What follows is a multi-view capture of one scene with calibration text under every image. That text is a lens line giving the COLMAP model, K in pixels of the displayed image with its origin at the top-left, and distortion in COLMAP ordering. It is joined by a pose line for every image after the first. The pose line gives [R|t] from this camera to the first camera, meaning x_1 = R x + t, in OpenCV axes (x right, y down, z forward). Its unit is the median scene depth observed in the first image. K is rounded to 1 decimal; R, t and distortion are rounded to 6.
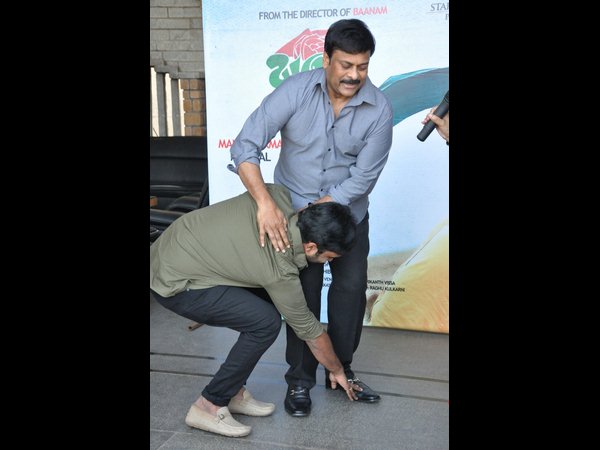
lens RADIAL K [[1173.8, 0, 299.4], [0, 1173.8, 225.7], [0, 0, 1]] dist [0.585470, 0.000000]
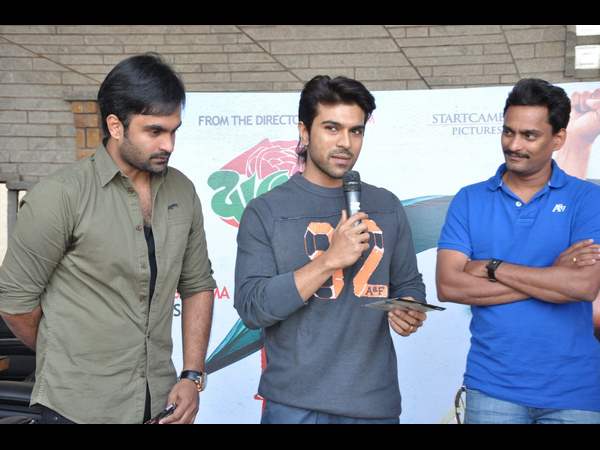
lens RADIAL K [[1063.3, 0, 301.5], [0, 1063.3, 226.7], [0, 0, 1]] dist [-0.041412, 0.000000]
pose [[0.968559, 0.007410, 0.248674, -0.135881], [0.014095, 0.996316, -0.084586, -0.052713], [-0.248385, 0.085431, 0.964887, 0.350807]]
